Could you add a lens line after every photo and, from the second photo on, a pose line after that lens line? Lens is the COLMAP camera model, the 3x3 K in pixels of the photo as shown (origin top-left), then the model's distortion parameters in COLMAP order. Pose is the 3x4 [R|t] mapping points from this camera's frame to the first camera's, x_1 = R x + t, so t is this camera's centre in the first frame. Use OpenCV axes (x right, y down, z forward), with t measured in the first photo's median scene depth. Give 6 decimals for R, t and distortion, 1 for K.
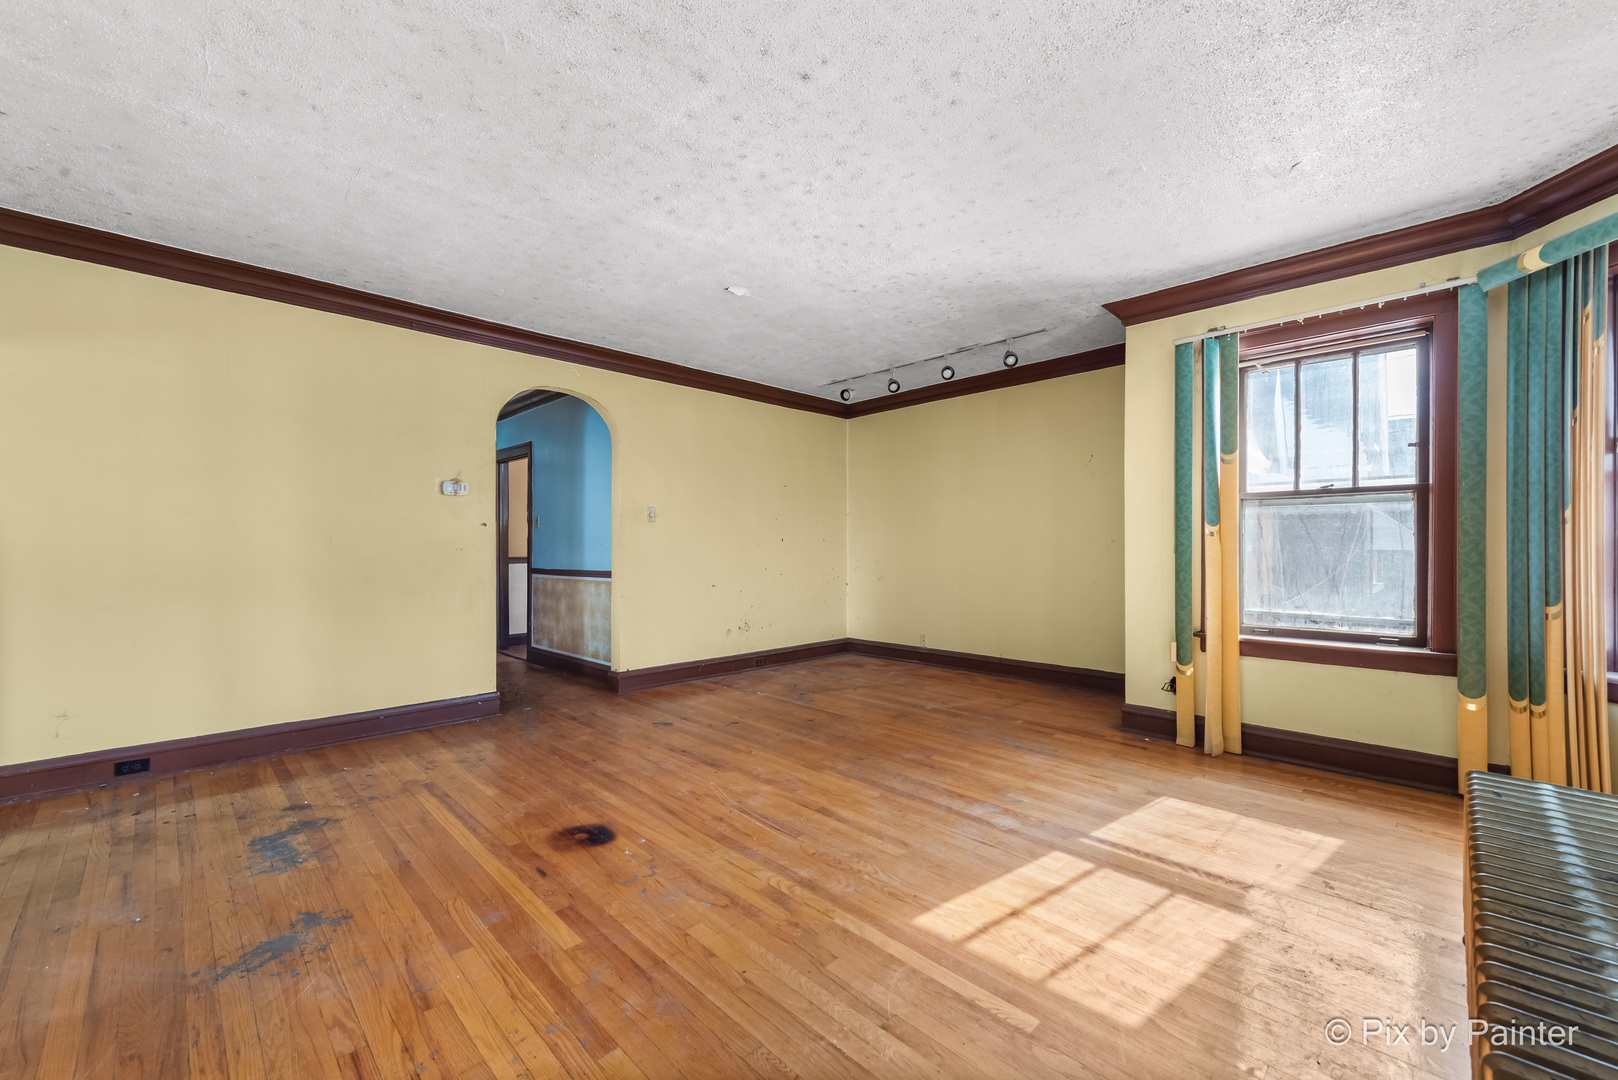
lens RADIAL K [[645.4, 0, 811.5], [0, 645.4, 545.6], [0, 0, 1]] dist [0.016756, -0.004294]
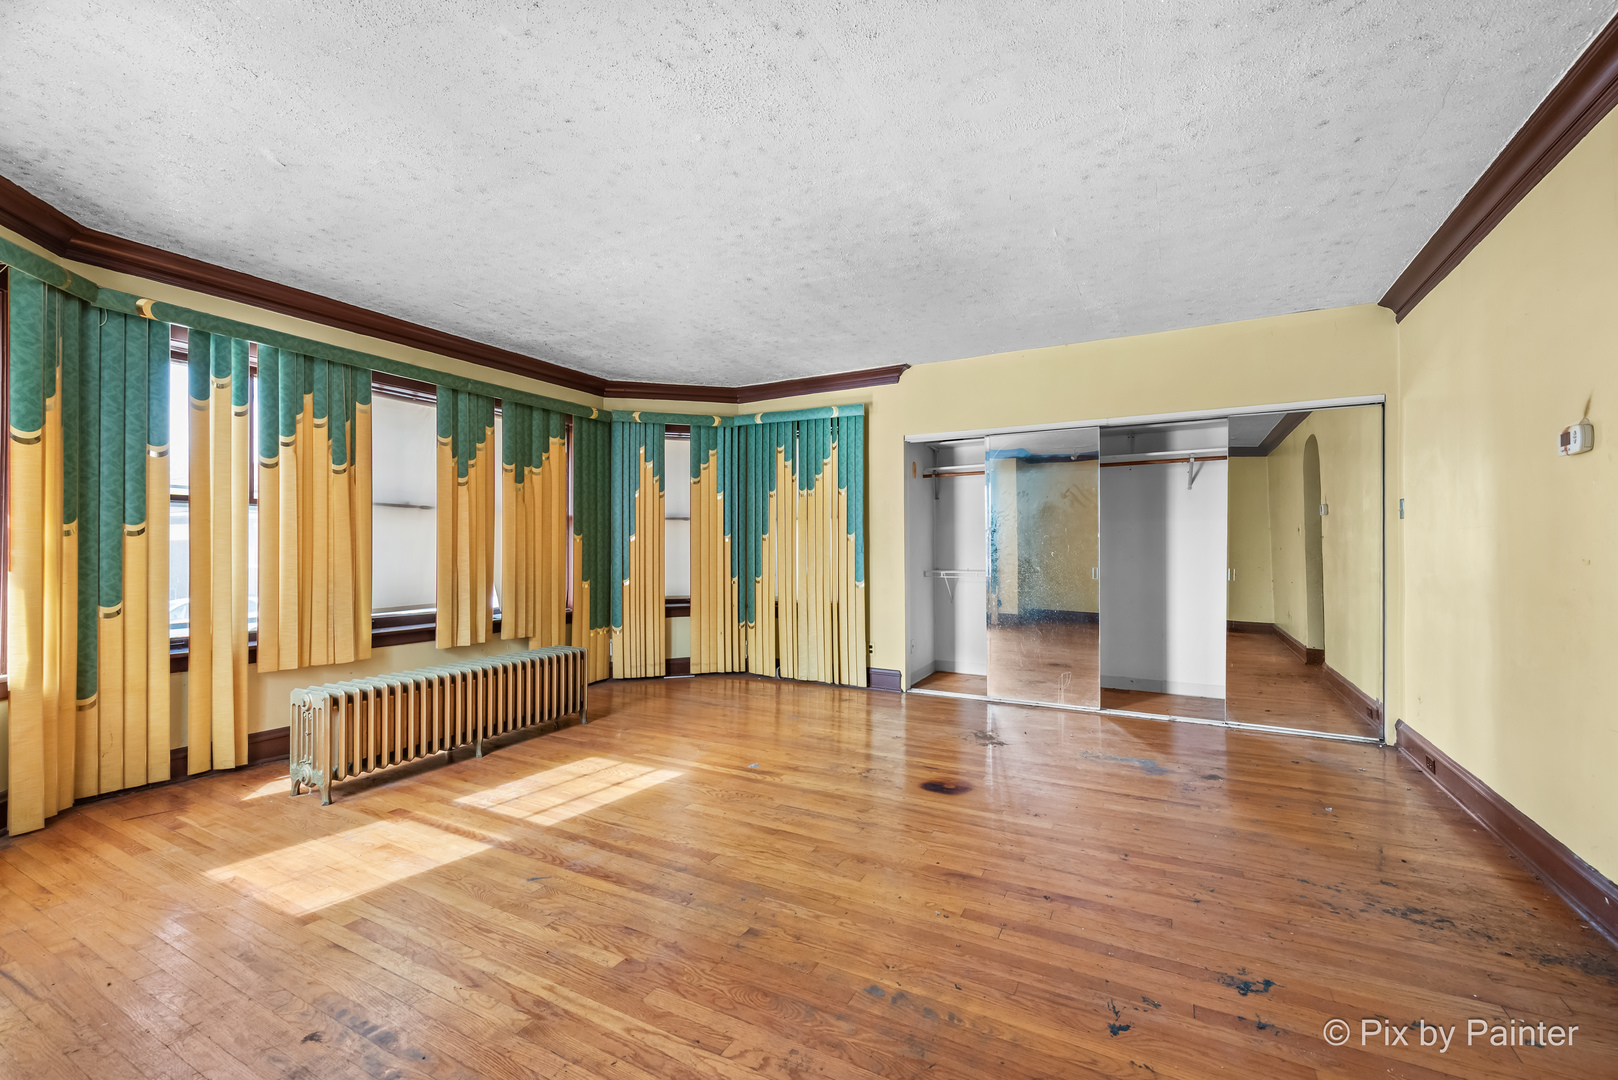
lens RADIAL K [[650.8, 0, 810.3], [0, 650.8, 530.2], [0, 0, 1]] dist [0.016611, -0.004946]
pose [[-0.956431, -0.006897, -0.291878, 0.269312], [0.001338, 0.999607, -0.028003, -0.004865], [0.291957, -0.027173, -0.956045, 2.157621]]
